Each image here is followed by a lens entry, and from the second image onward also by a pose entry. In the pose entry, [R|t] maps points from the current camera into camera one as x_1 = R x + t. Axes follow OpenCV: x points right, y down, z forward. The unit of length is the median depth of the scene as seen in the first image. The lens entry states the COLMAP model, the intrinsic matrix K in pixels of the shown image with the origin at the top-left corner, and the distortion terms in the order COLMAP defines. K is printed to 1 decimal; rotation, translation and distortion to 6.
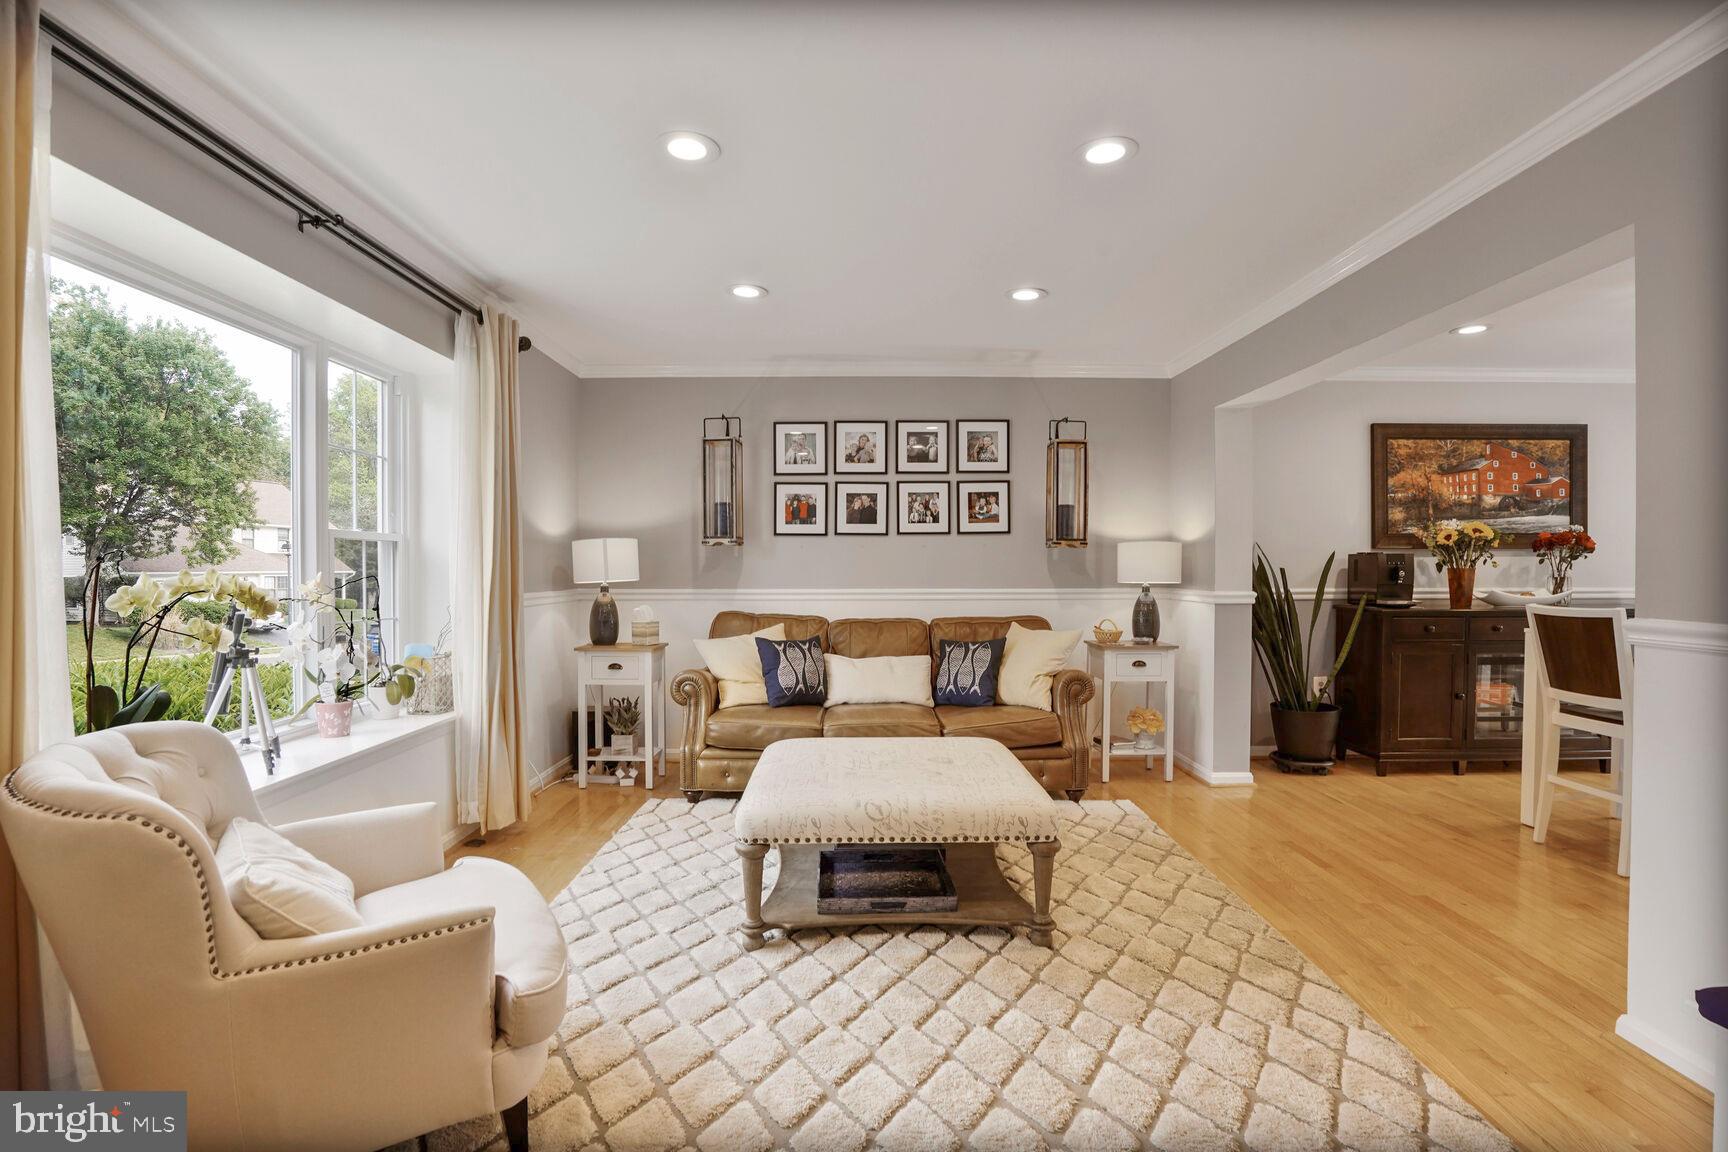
lens RADIAL K [[814.1, 0, 836.9], [0, 814.1, 577.3], [0, 0, 1]] dist [-0.058842, 0.019140]
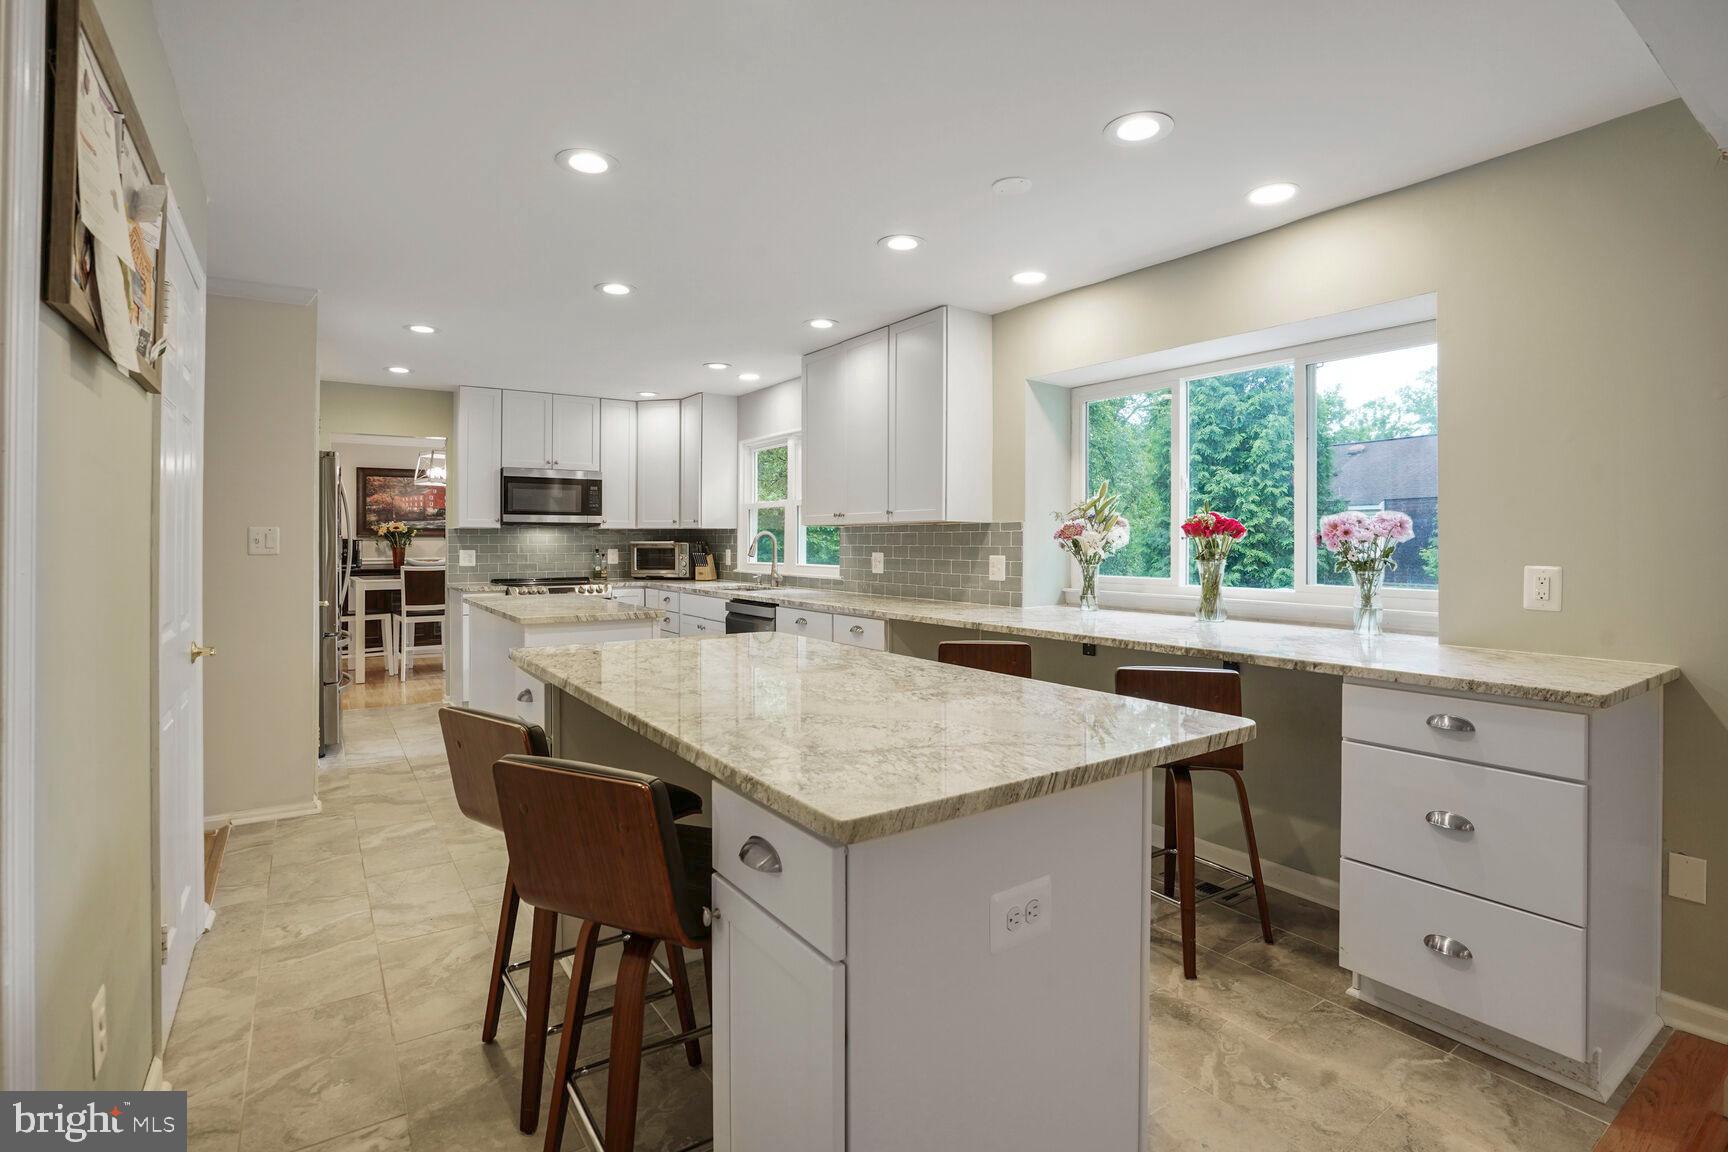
lens RADIAL K [[814.1, 0, 857.7], [0, 814.1, 538.2], [0, 0, 1]] dist [-0.058842, 0.019140]
pose [[0.826398, 0.002736, 0.563080, 0.594606], [0.006319, 0.999880, -0.014133, 0.000724], [-0.563051, 0.015238, 0.826281, -1.140933]]
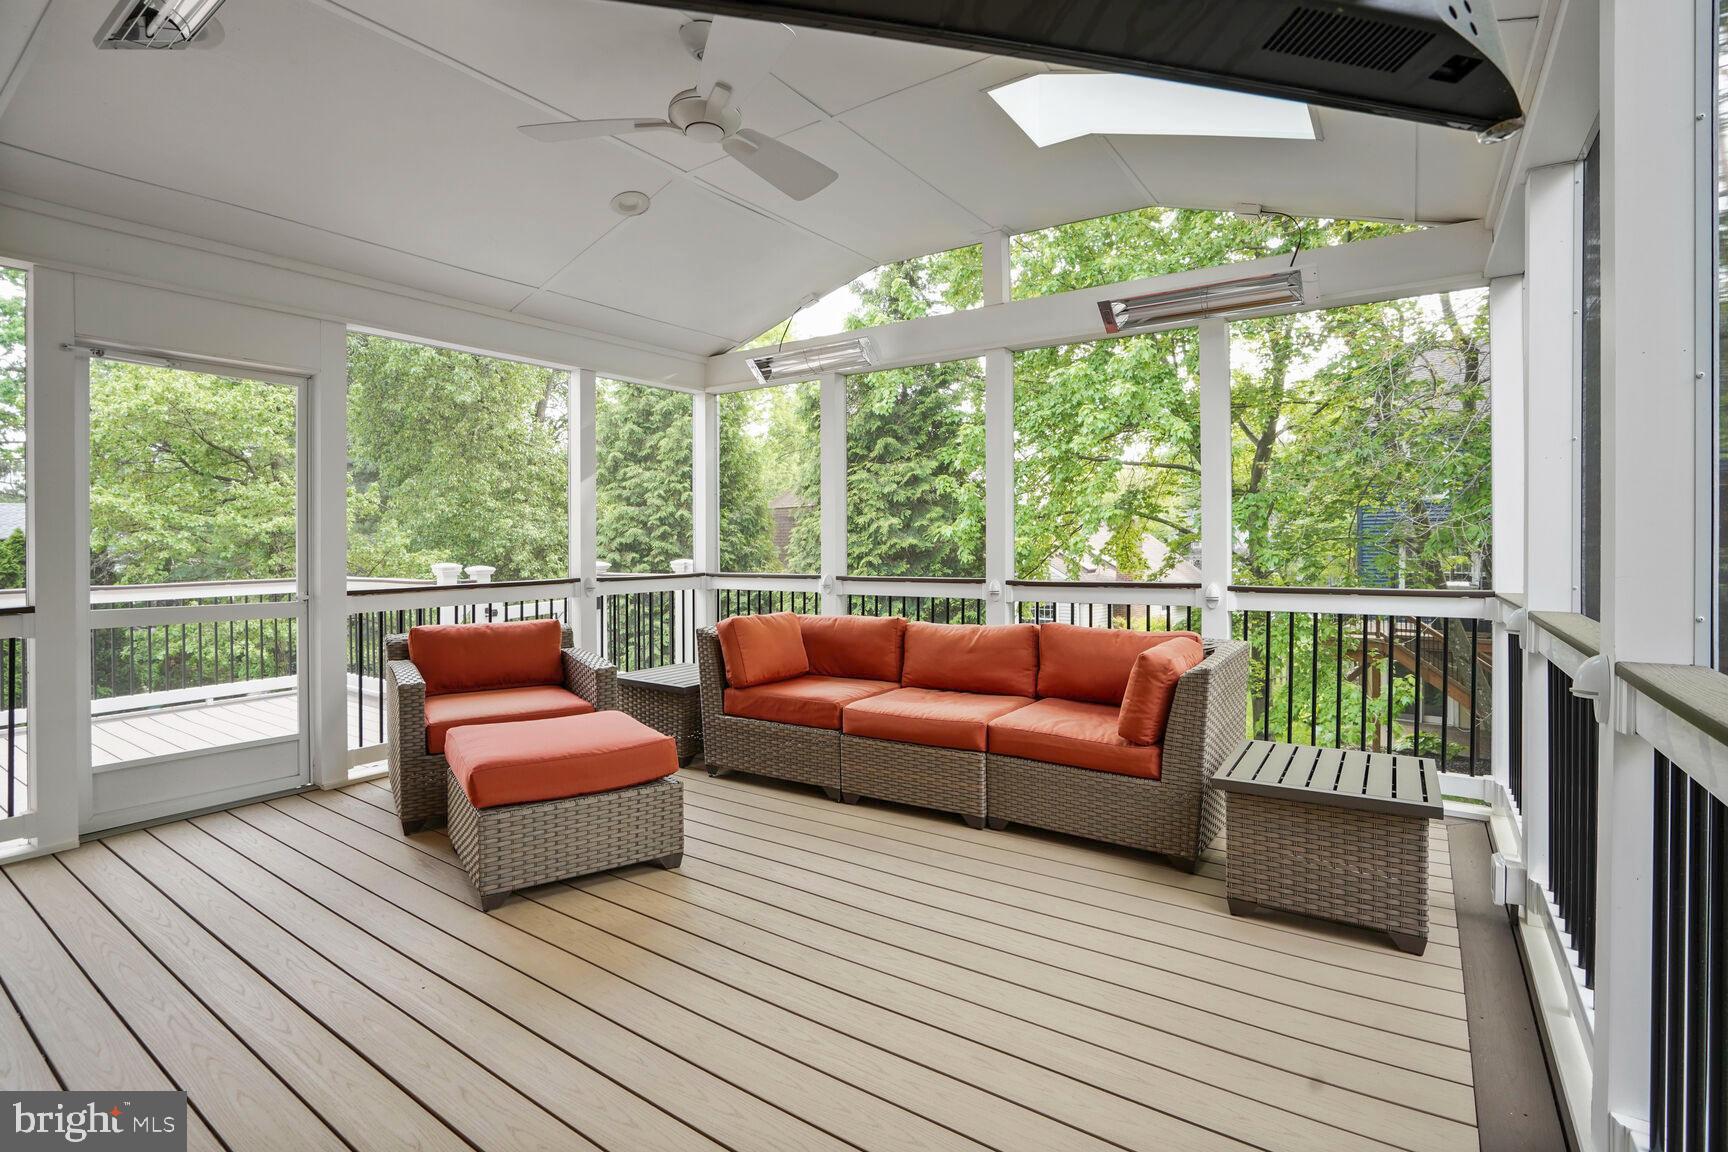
lens RADIAL K [[814.1, 0, 869.5], [0, 814.1, 552.6], [0, 0, 1]] dist [-0.058842, 0.019140]
pose [[0.575937, -0.010308, 0.817429, 1.322801], [0.020373, 0.999791, -0.001747, 0.071325], [-0.817240, 0.017660, 0.576027, -1.961887]]
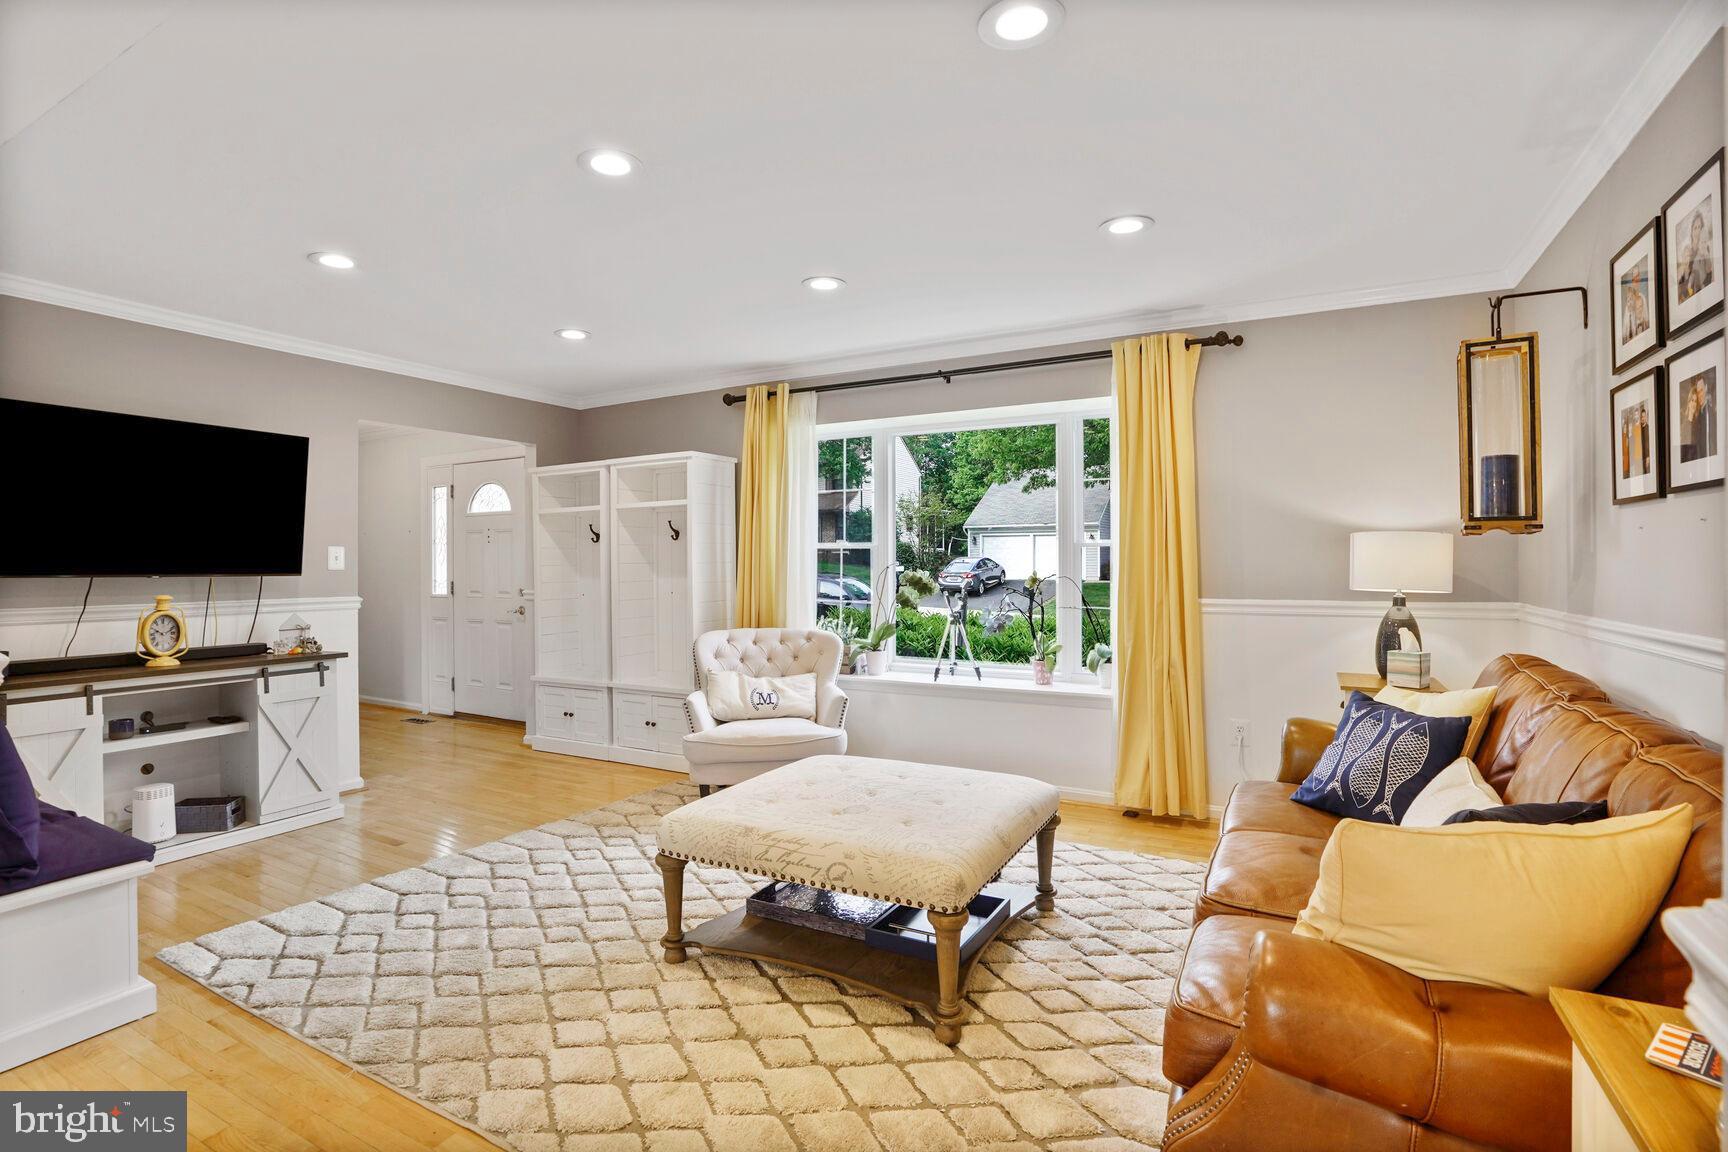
lens RADIAL K [[814.1, 0, 852.8], [0, 814.1, 569.1], [0, 0, 1]] dist [-0.058842, 0.019140]
pose [[-0.485493, 0.008758, -0.874197, 0.523783], [-0.006080, 0.999892, 0.013394, -0.018651], [0.874220, 0.011817, -0.485387, 0.843458]]
